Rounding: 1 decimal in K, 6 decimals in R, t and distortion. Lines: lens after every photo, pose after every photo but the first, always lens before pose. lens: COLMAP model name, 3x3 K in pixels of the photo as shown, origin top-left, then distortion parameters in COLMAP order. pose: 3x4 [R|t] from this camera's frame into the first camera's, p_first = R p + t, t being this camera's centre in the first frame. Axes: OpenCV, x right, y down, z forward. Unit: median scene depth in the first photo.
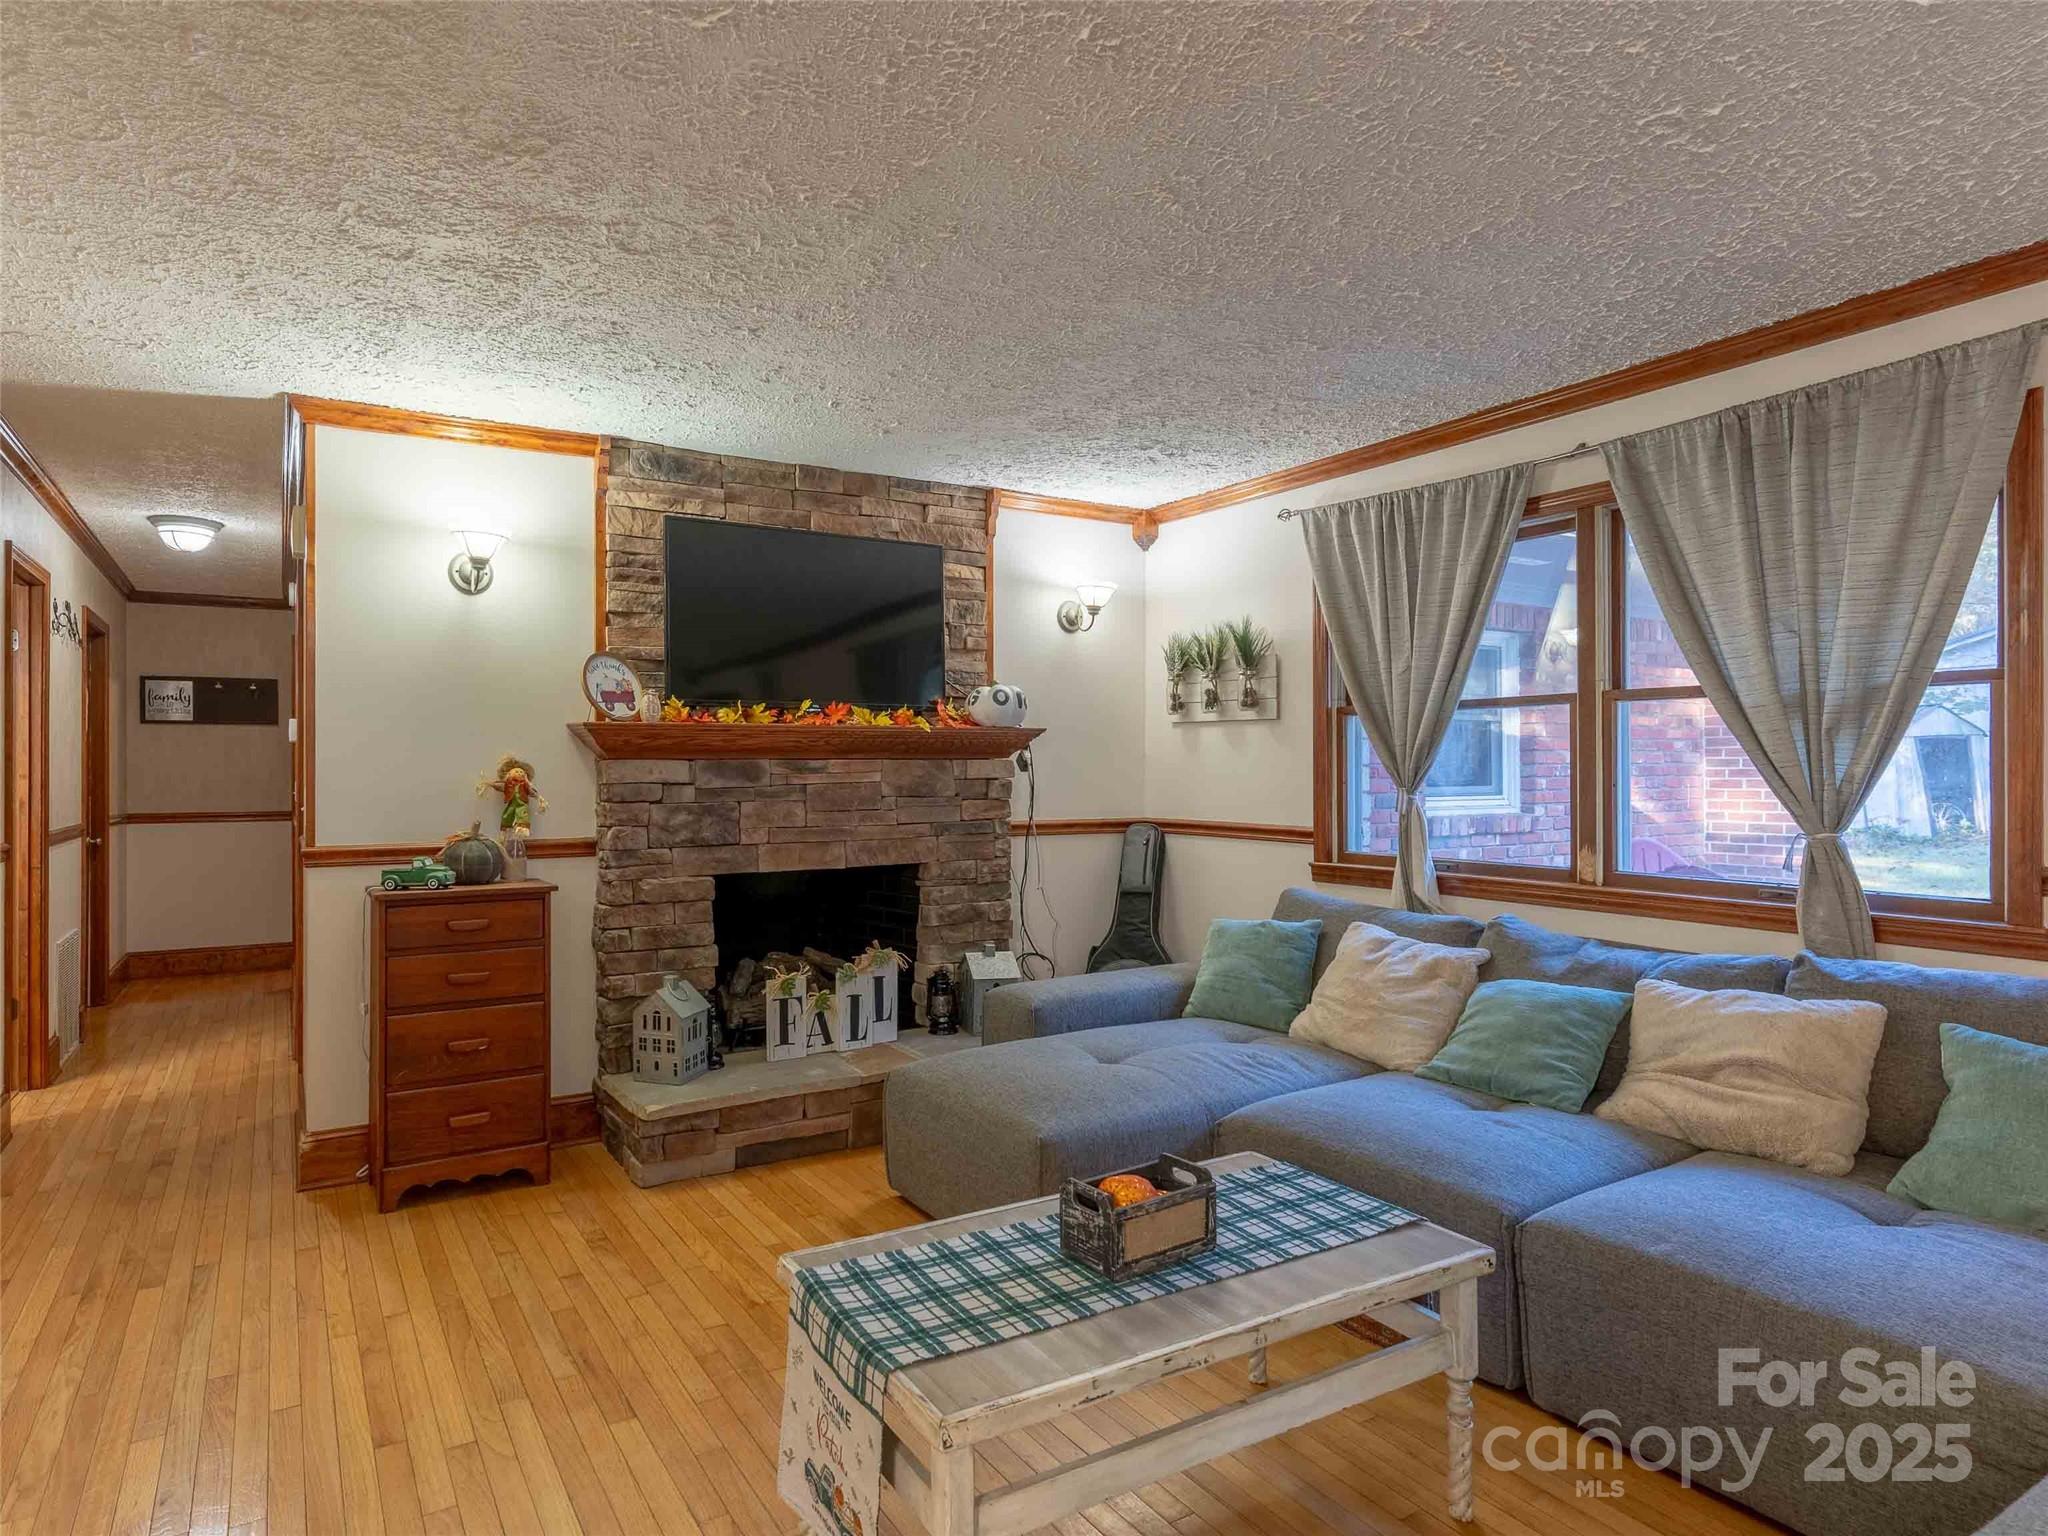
lens RADIAL K [[1230.6, 0, 1024.0], [0, 1230.6, 768.0], [0, 0, 1]] dist [0.004652, 0.001382]
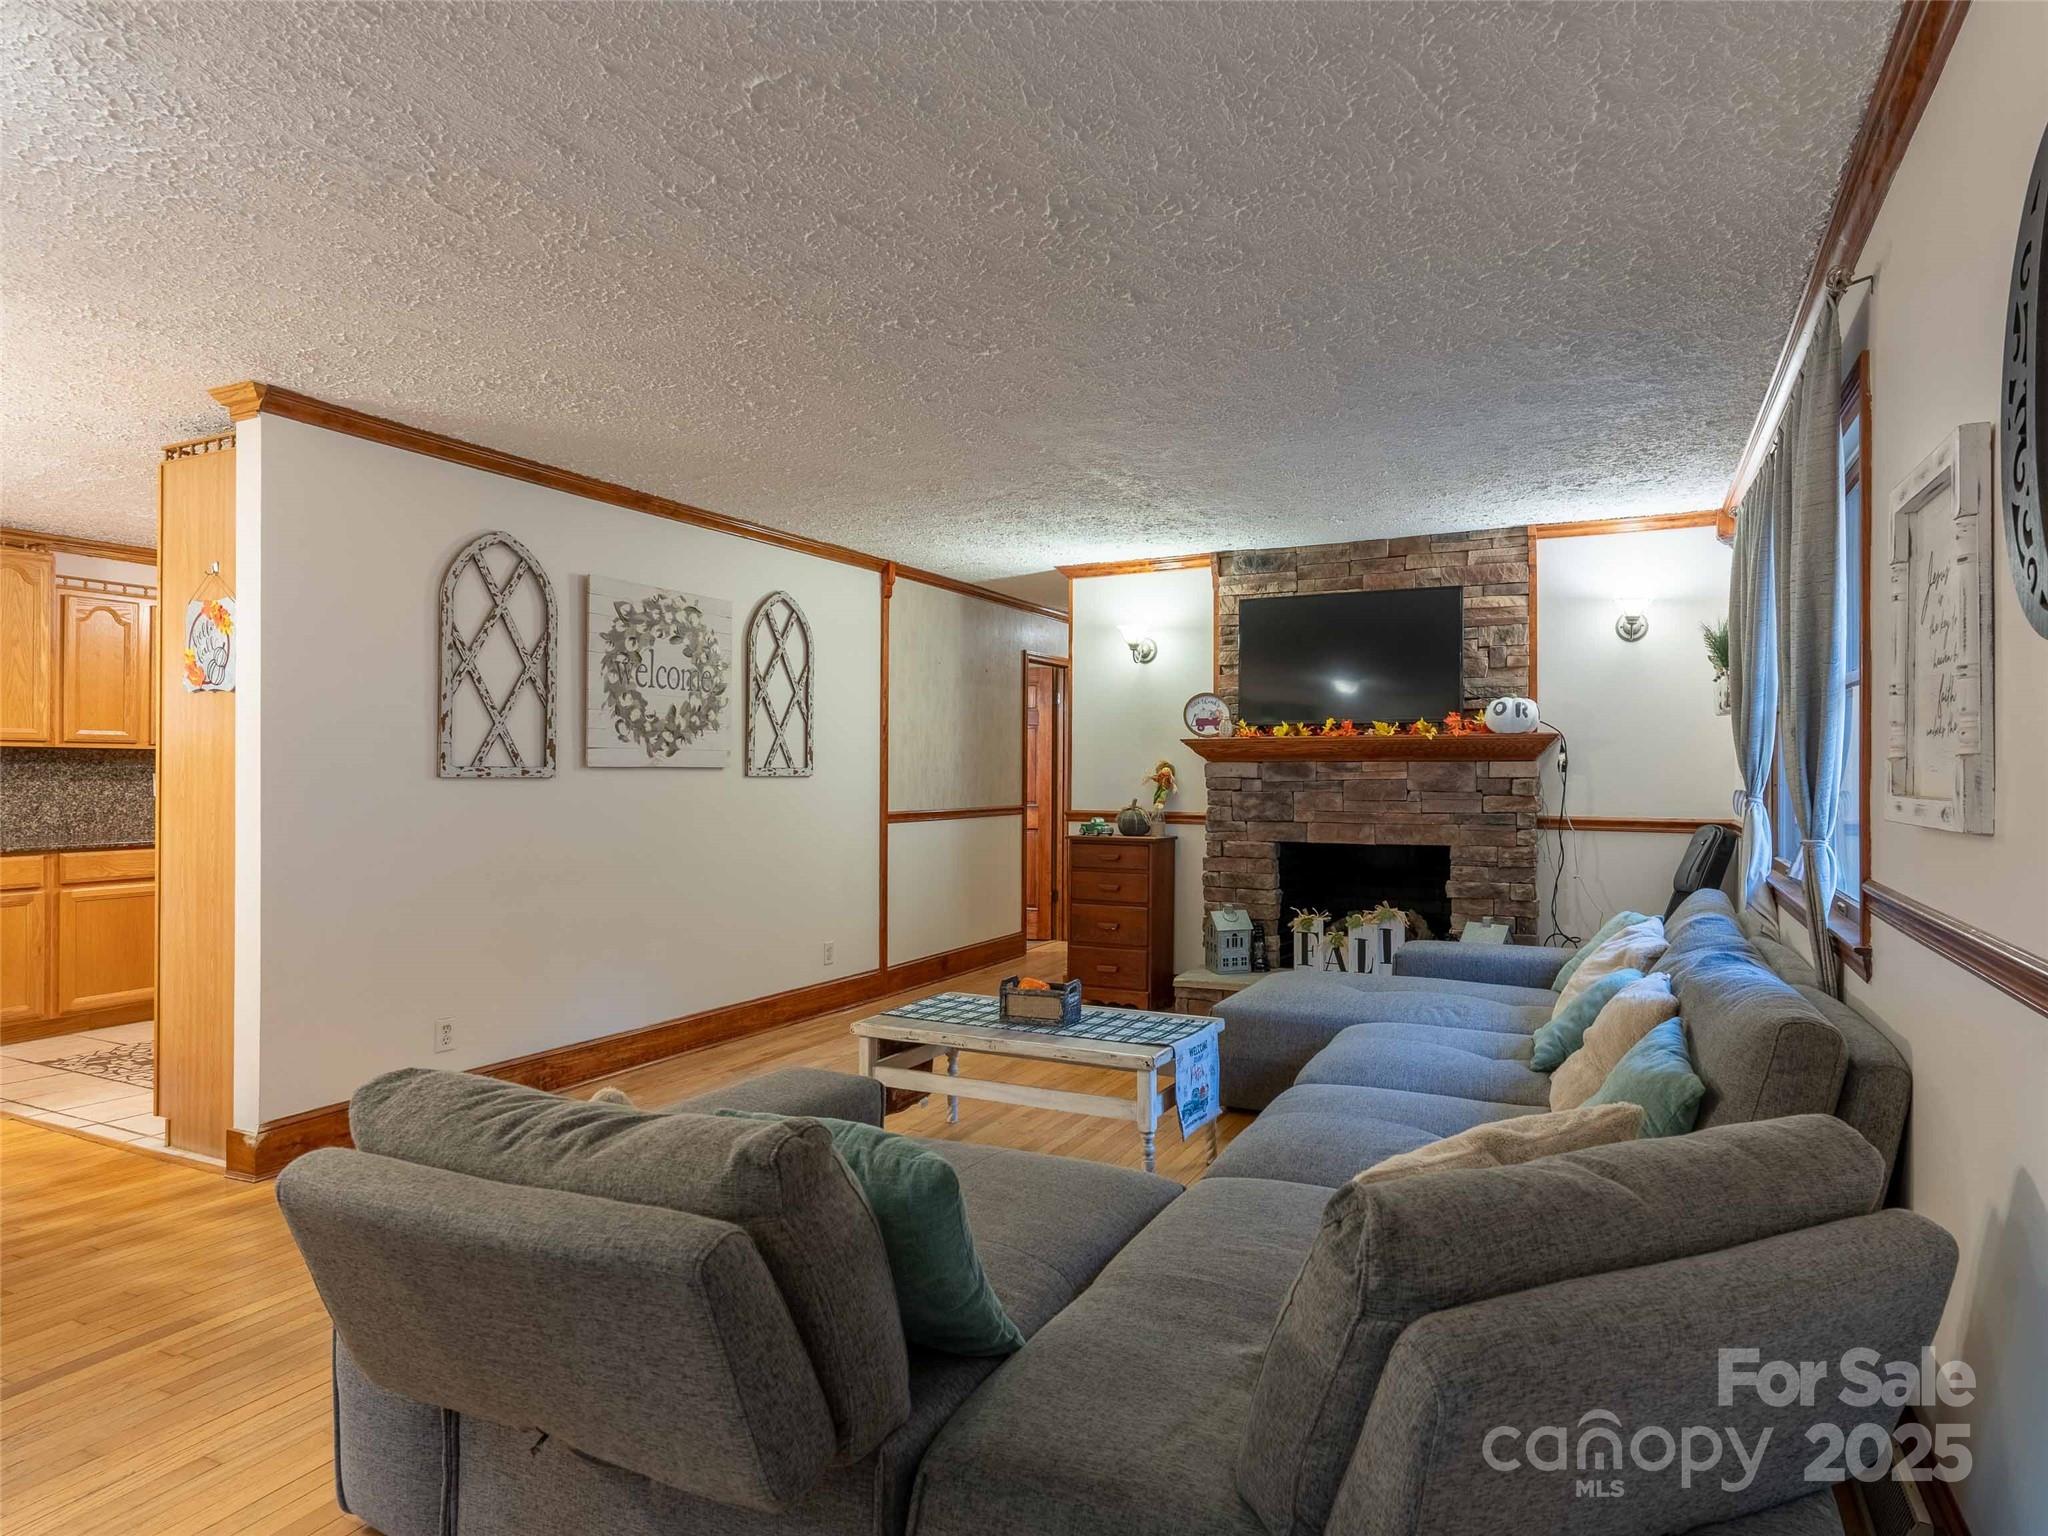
lens RADIAL K [[1230.6, 0, 1024.0], [0, 1230.6, 768.0], [0, 0, 1]] dist [0.004652, 0.001382]
pose [[0.501886, 0.007134, -0.864904, 0.832347], [-0.000508, 0.999968, 0.007954, -0.010912], [0.864934, -0.003552, 0.501874, 0.016686]]
